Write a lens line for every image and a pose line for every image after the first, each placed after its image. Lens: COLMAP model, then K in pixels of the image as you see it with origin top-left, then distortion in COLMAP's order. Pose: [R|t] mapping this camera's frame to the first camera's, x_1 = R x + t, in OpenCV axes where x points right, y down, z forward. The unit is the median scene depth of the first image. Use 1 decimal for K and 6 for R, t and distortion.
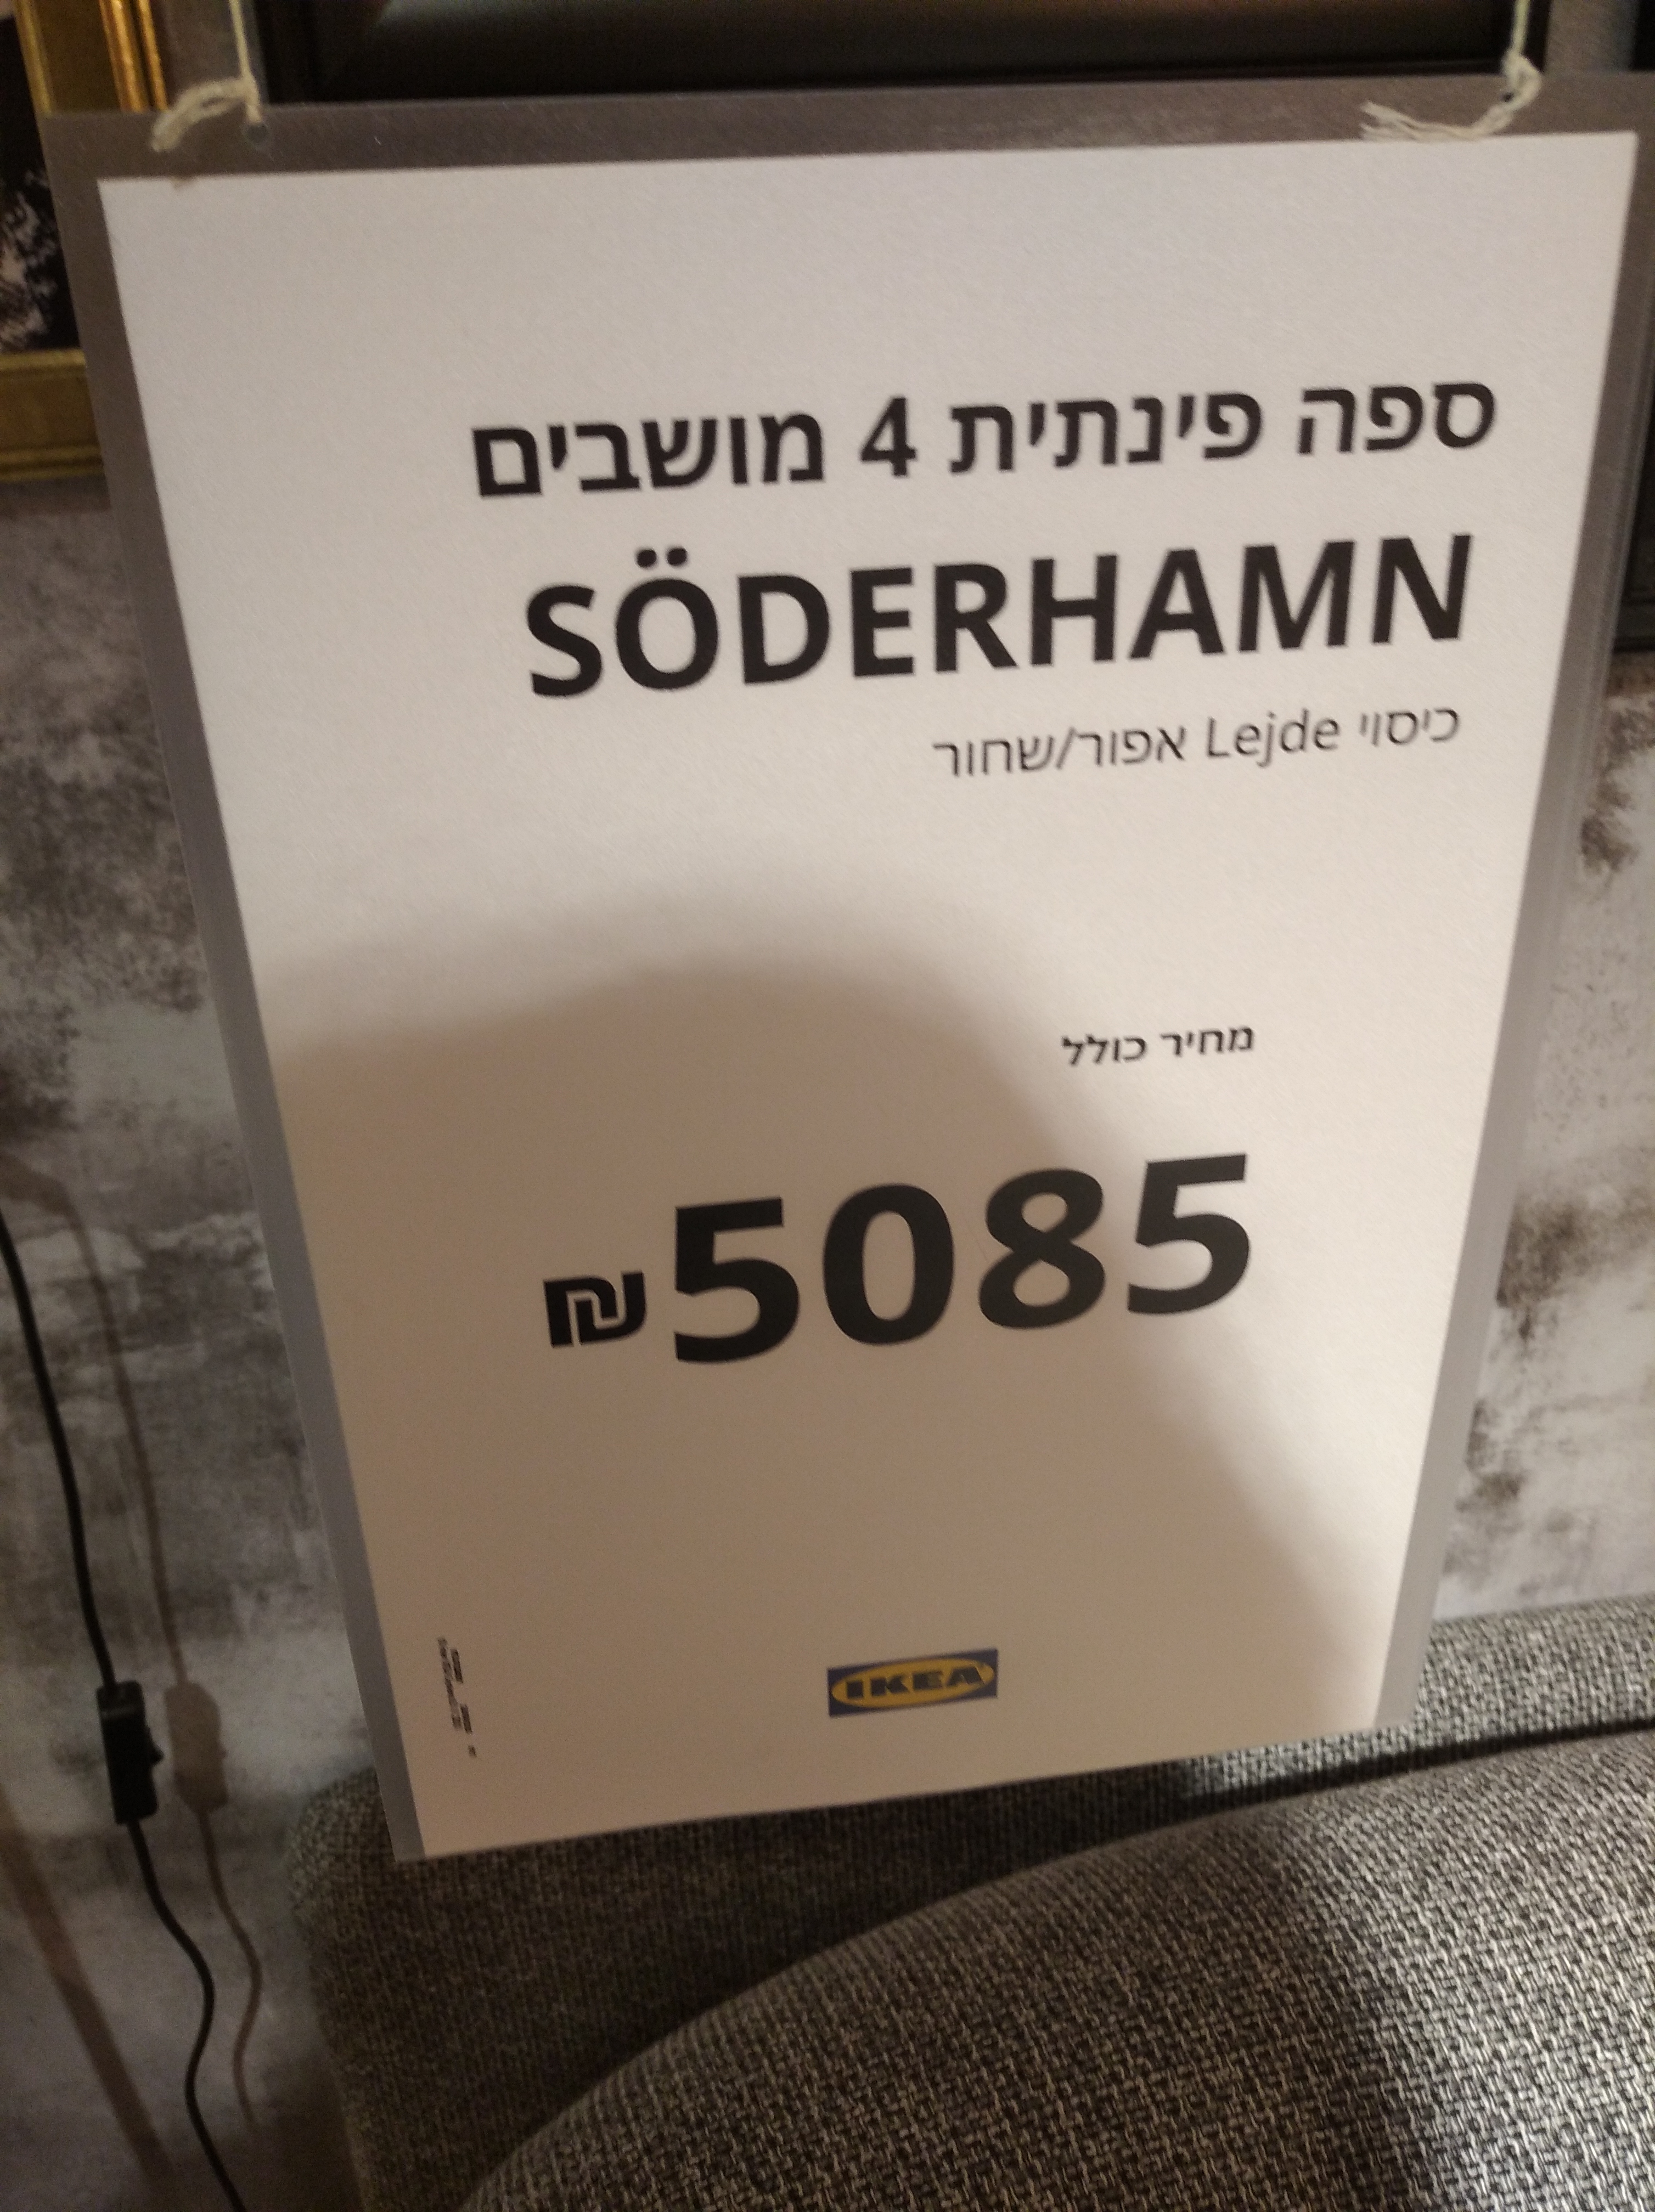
lens RADIAL K [[1763.7, 0, 818.1], [0, 1763.7, 1054.9], [0, 0, 1]] dist [0.046337, -0.081424]
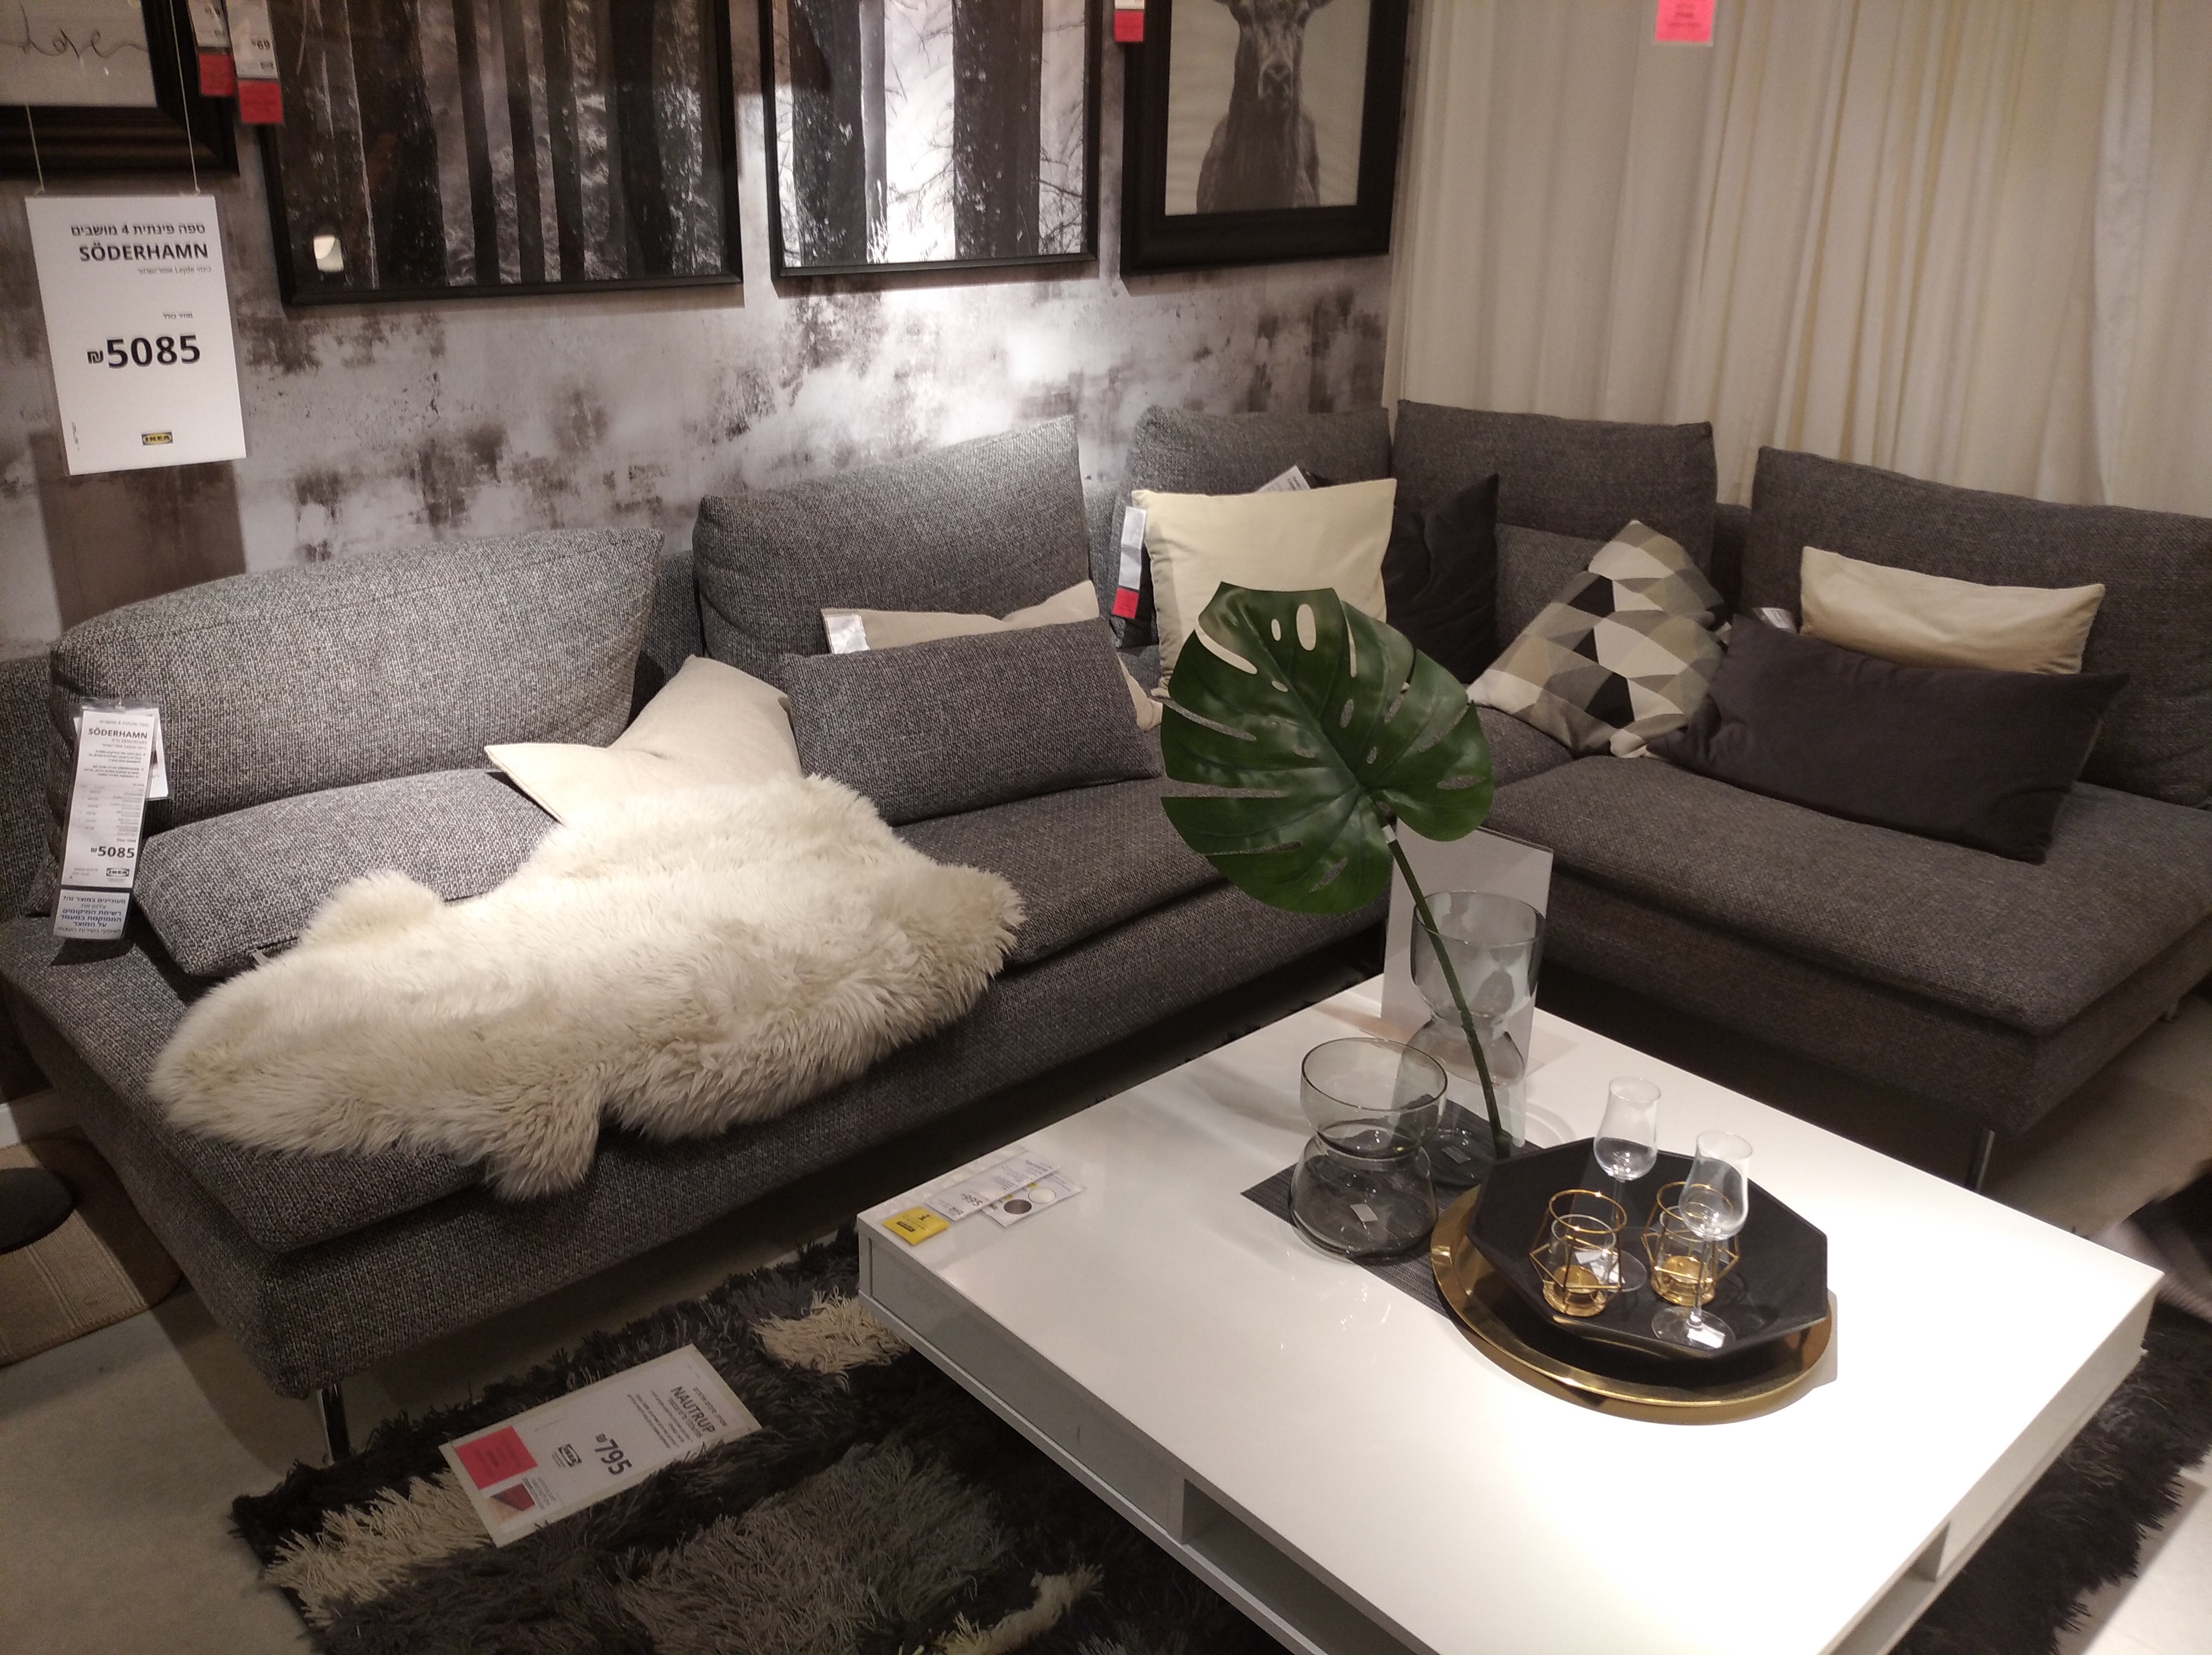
lens RADIAL K [[1763.7, 0, 1093.4], [0, 1763.7, 820.6], [0, 0, 1]] dist [0.046337, -0.081424]
pose [[0.791587, -0.169411, 0.587103, -1.370412], [0.212202, 0.977217, -0.004131, 2.680733], [-0.573027, 0.127854, 0.809502, -6.364900]]
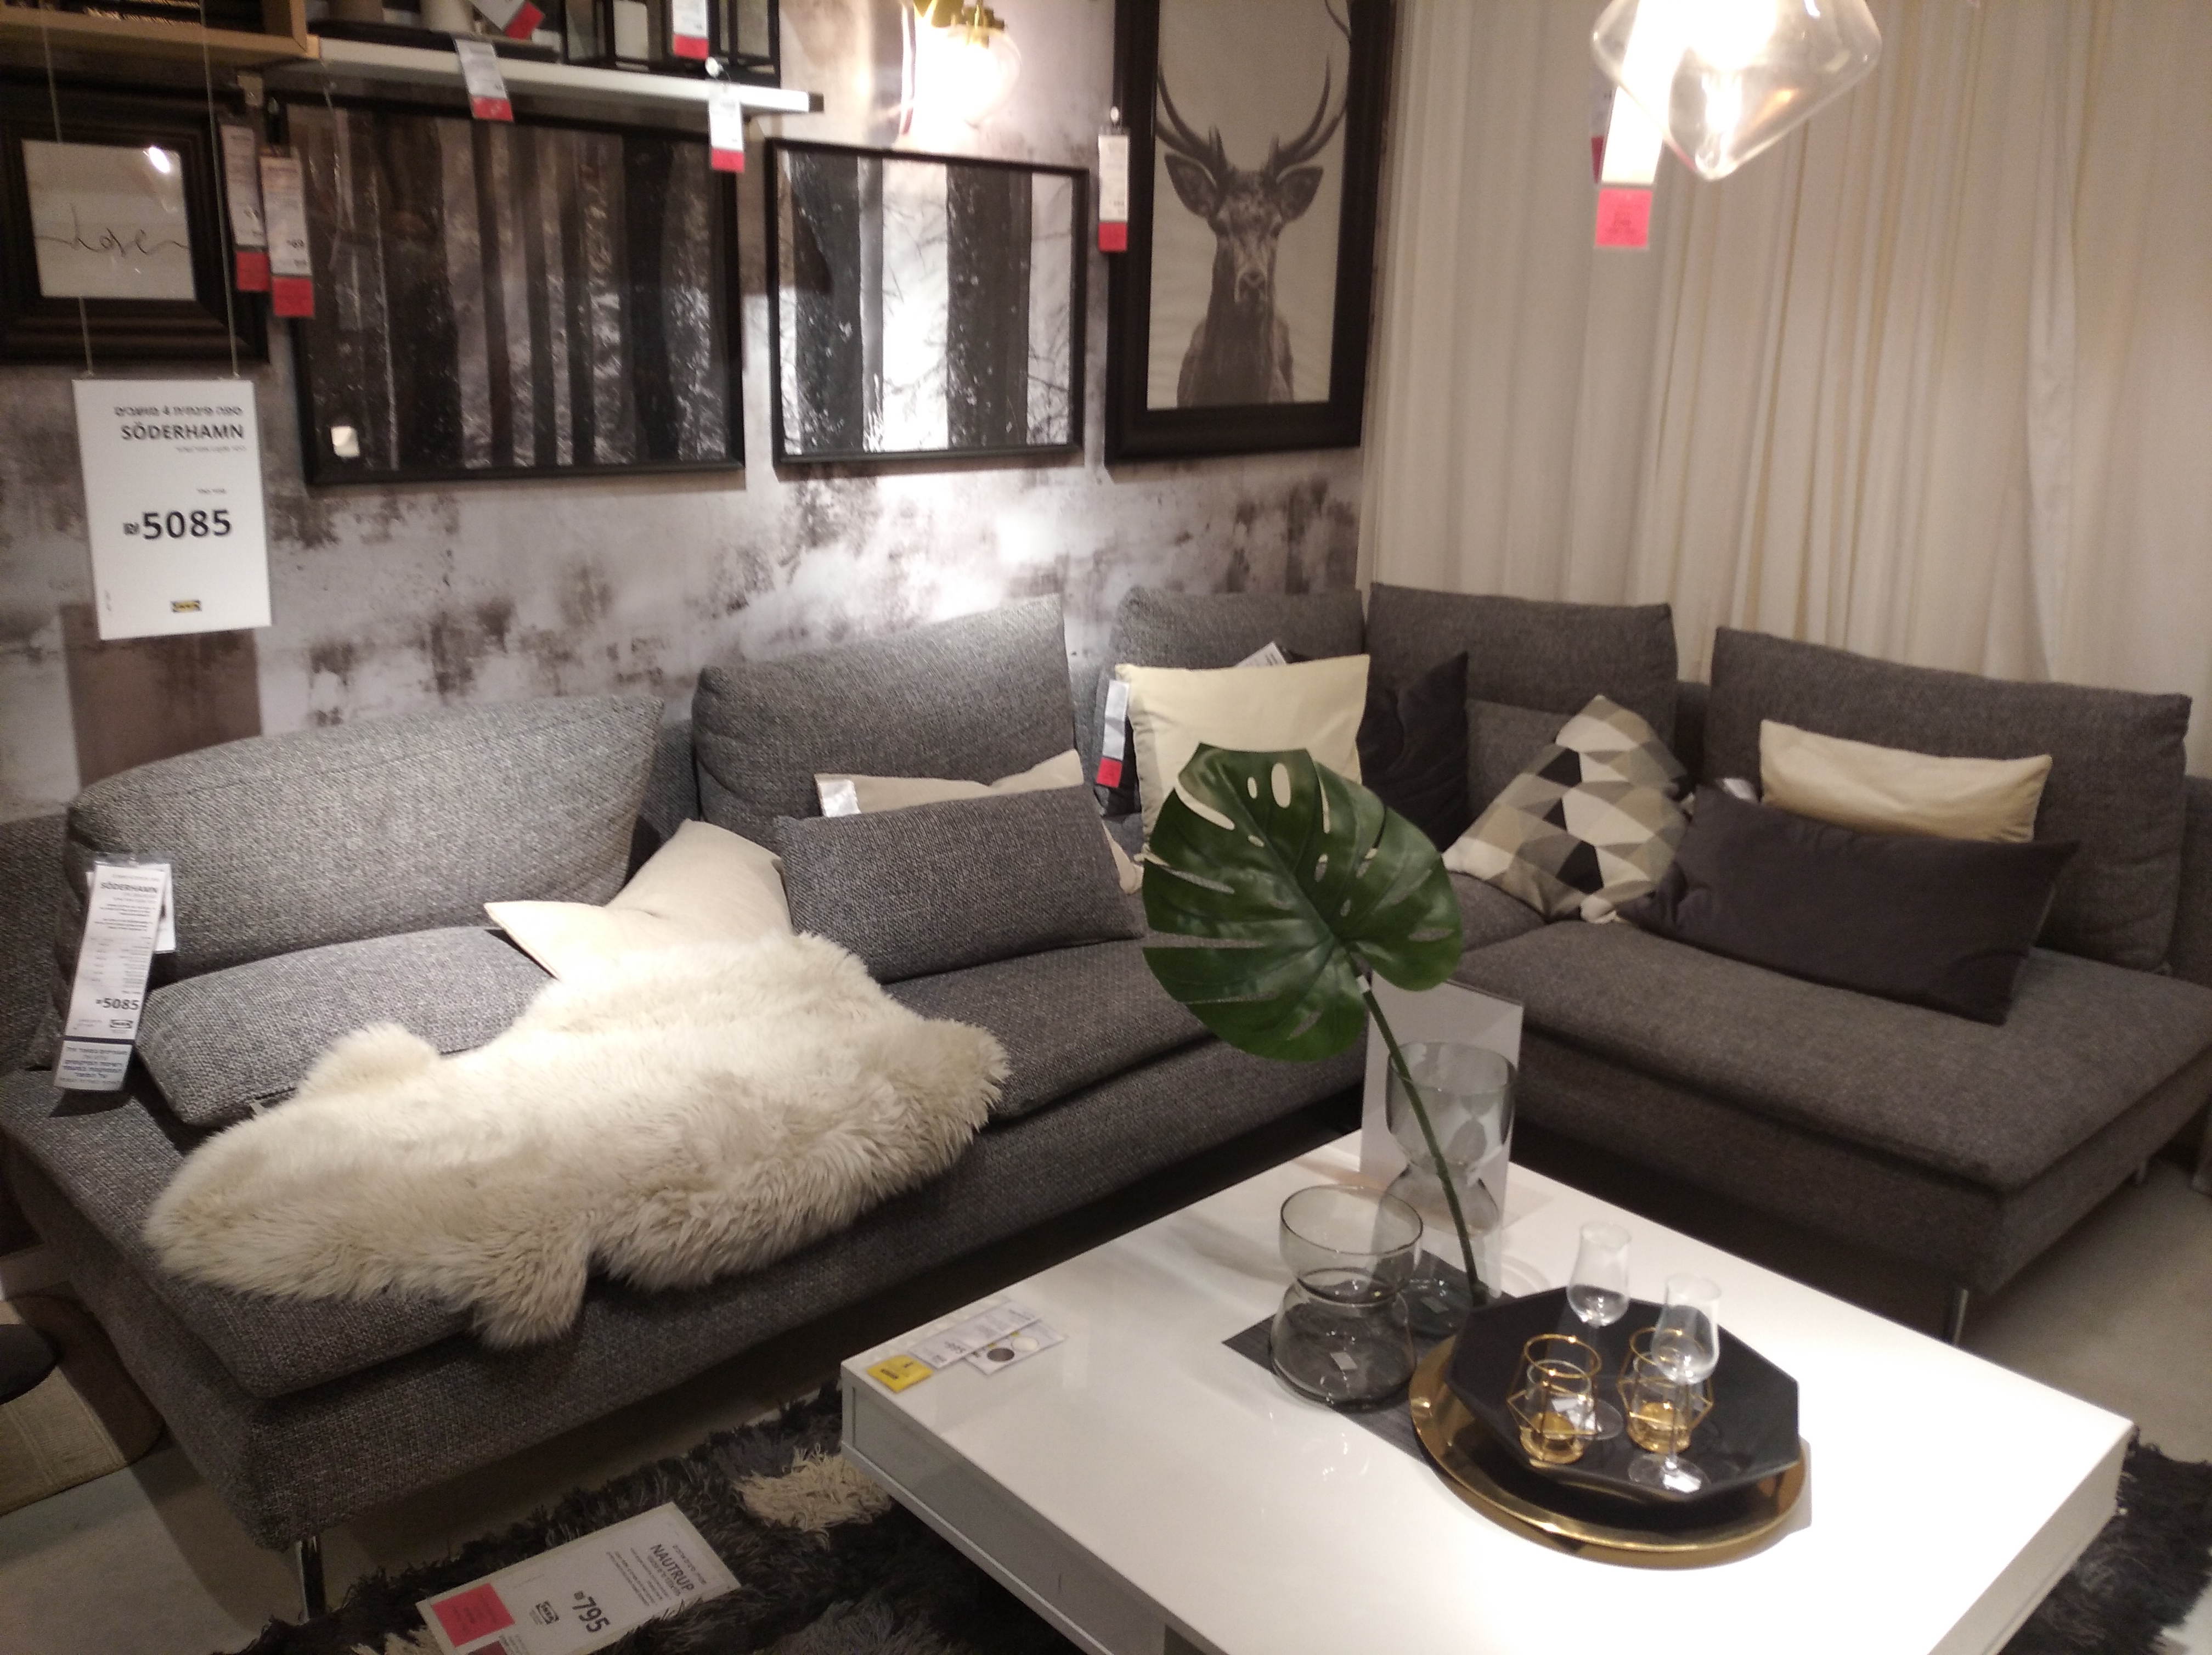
lens RADIAL K [[1763.7, 0, 1093.4], [0, 1763.7, 820.6], [0, 0, 1]] dist [0.046337, -0.081424]
pose [[0.786745, -0.105050, 0.608273, -1.530044], [0.209753, 0.972273, -0.103383, 2.804251], [-0.580548, 0.208923, 0.786966, -6.542905]]
